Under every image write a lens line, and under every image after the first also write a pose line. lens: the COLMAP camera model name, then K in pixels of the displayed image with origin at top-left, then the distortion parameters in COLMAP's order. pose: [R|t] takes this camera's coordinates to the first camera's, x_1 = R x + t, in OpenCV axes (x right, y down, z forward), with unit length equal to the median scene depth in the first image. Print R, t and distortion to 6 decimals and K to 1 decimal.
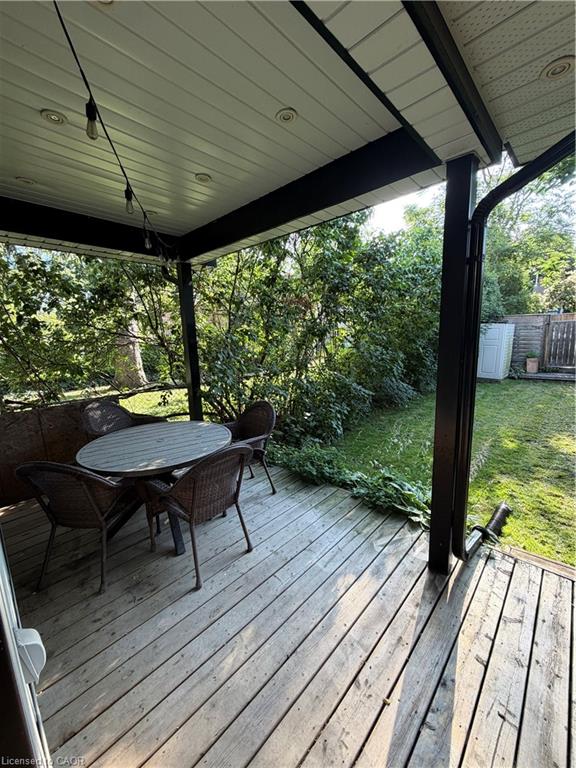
lens RADIAL K [[304.4, 0, 289.4], [0, 304.4, 381.1], [0, 0, 1]] dist [-0.000803, 0.000376]
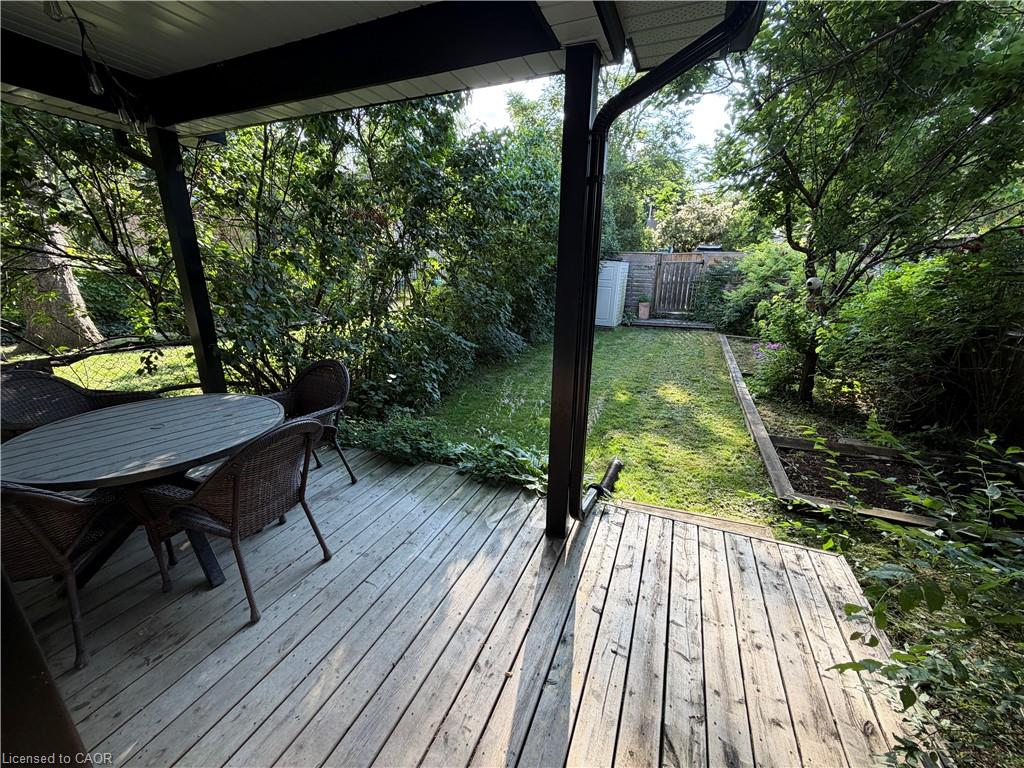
lens RADIAL K [[405.9, 0, 509.0], [0, 405.9, 383.1], [0, 0, 1]] dist [-0.000803, 0.000376]
pose [[0.936755, -0.058689, 0.345031, -0.023076], [0.015399, 0.991797, 0.126892, 0.008288], [-0.349648, -0.113554, 0.929974, -0.019652]]
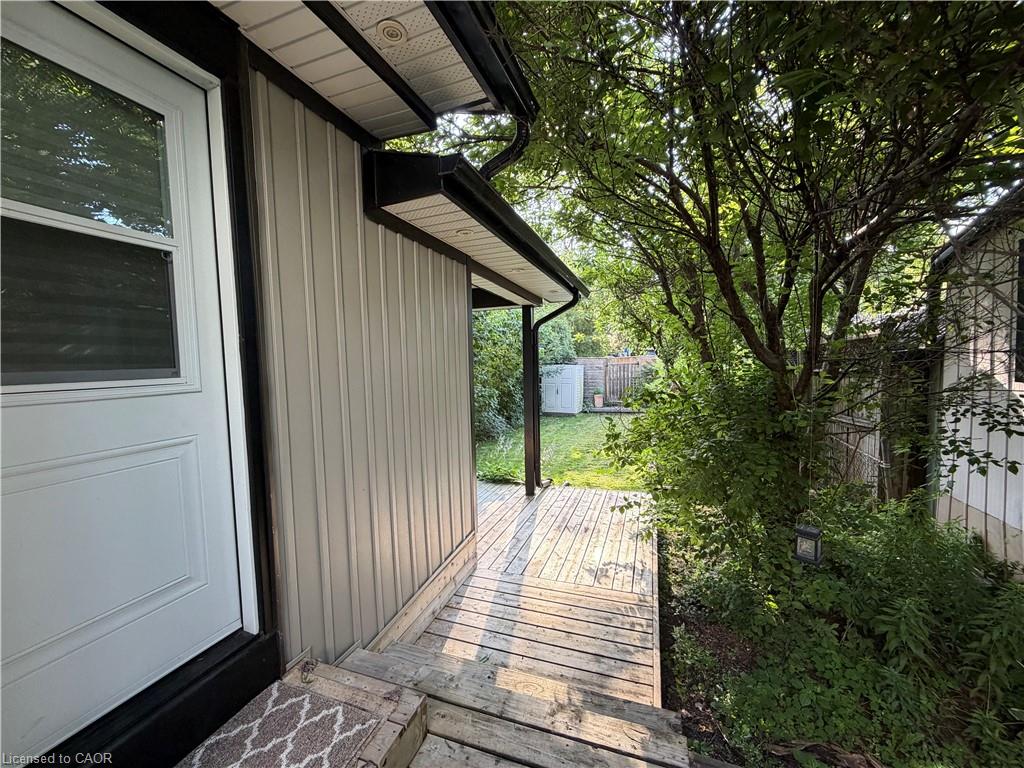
lens RADIAL K [[405.9, 0, 507.9], [0, 405.9, 385.8], [0, 0, 1]] dist [-0.000803, 0.000376]
pose [[0.917307, -0.008057, 0.398098, -0.452437], [0.054579, 0.992903, -0.105665, 0.123707], [-0.394422, 0.118655, 0.911237, -0.938796]]
